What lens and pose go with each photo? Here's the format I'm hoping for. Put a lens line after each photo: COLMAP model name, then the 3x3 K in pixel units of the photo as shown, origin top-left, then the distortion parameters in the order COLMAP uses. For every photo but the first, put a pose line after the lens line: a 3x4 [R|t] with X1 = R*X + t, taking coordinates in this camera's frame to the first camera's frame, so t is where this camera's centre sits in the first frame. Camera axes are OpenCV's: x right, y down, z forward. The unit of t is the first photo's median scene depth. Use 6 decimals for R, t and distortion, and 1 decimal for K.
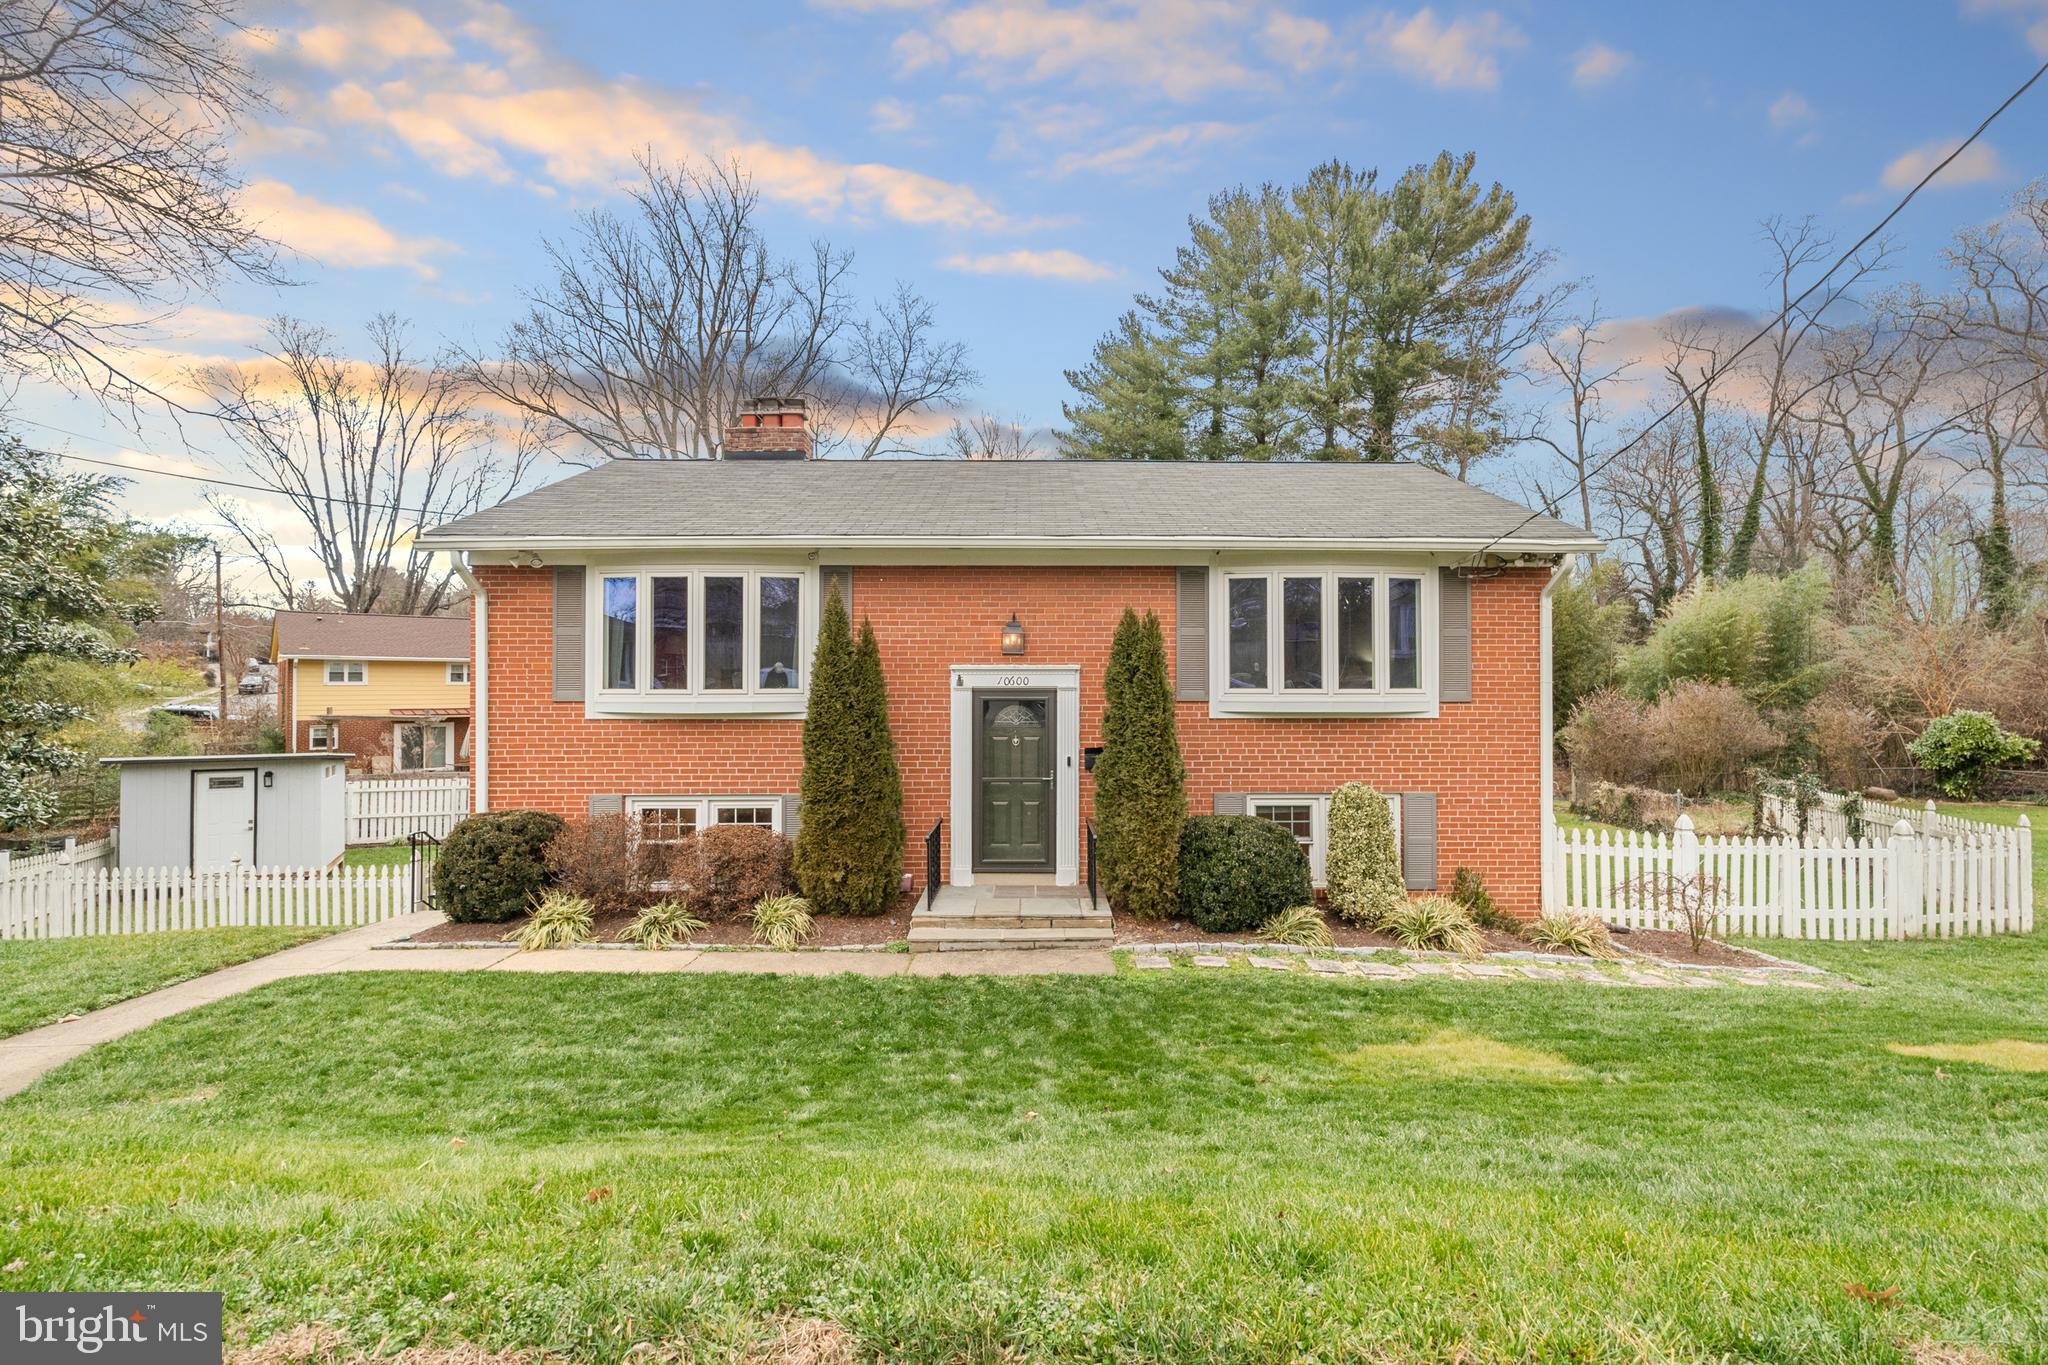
lens RADIAL K [[939.7, 0, 1024.0], [0, 939.7, 682.5], [0, 0, 1]] dist [-0.000453, -0.000189]
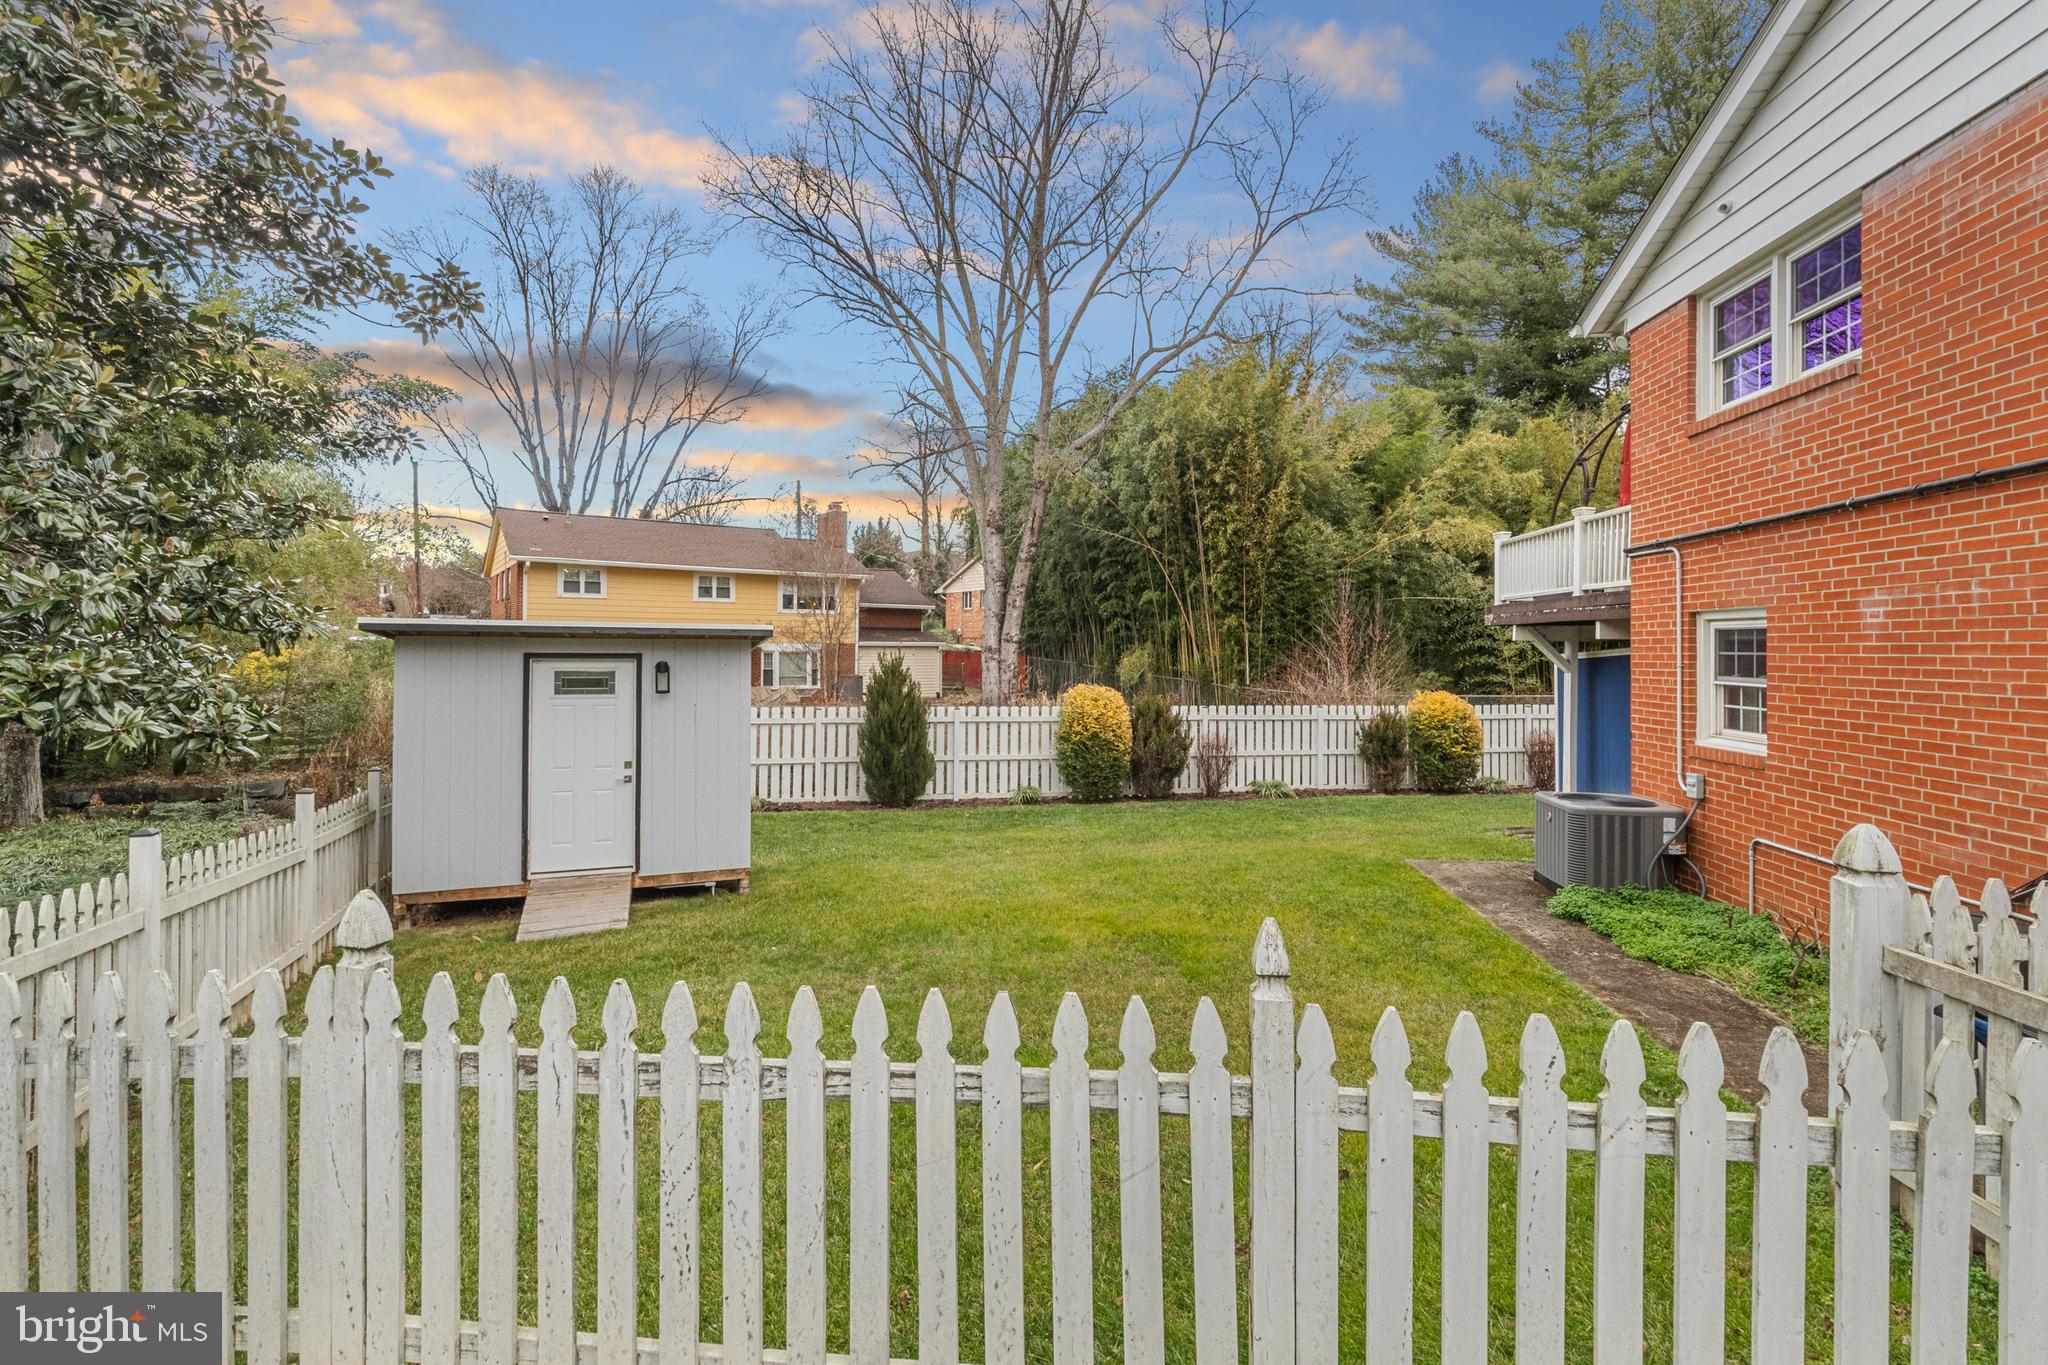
lens RADIAL K [[937.2, 0, 1029.8], [0, 937.2, 657.1], [0, 0, 1]] dist [0.000721, 0.000077]
pose [[0.994568, 0.006593, -0.103879, -0.578782], [-0.004956, 0.999860, 0.016005, 0.086027], [0.103970, -0.015403, 0.994461, 0.549245]]
